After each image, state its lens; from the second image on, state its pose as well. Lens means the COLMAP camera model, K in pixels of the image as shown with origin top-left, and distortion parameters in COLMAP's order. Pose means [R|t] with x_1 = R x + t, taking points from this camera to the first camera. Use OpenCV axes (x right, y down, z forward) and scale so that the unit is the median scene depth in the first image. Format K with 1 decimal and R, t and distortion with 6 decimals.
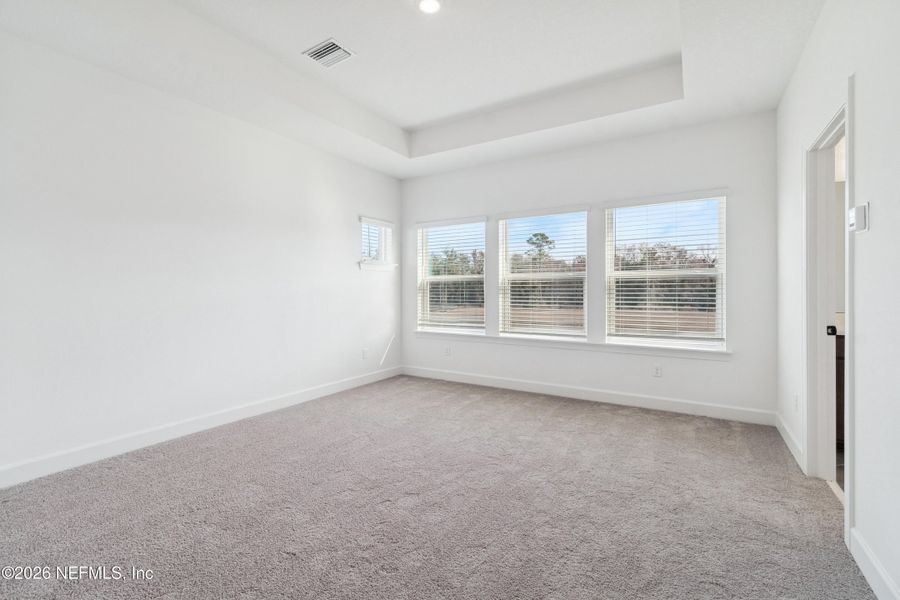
lens RADIAL K [[394.1, 0, 448.3], [0, 394.1, 295.4], [0, 0, 1]] dist [-0.001925, 0.000059]
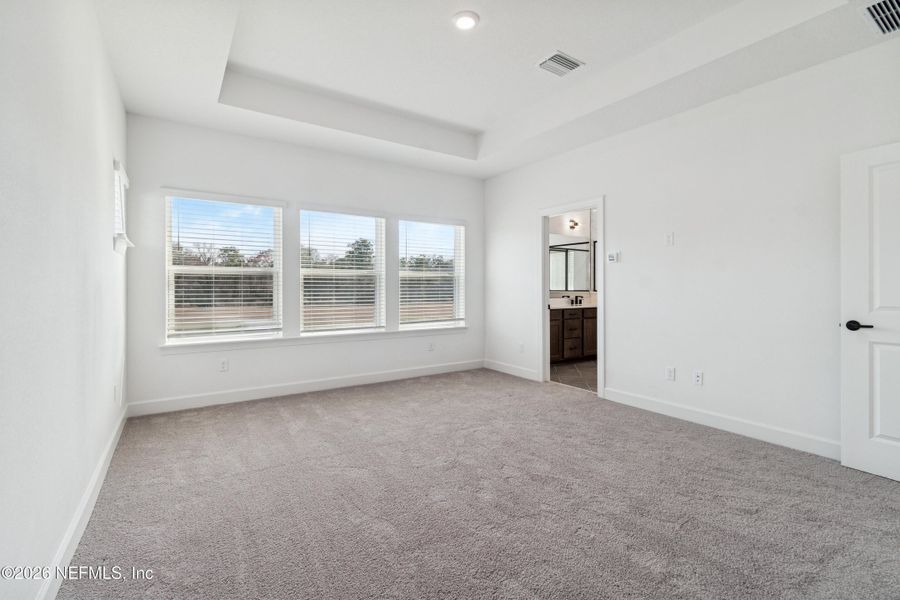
lens RADIAL K [[394.1, 0, 419.8], [0, 394.1, 288.2], [0, 0, 1]] dist [-0.001925, 0.000059]
pose [[0.439734, 0.000171, 0.898128, -0.514813], [0.008126, 0.999958, -0.004169, -0.002399], [-0.898091, 0.009131, 0.439714, 0.316887]]
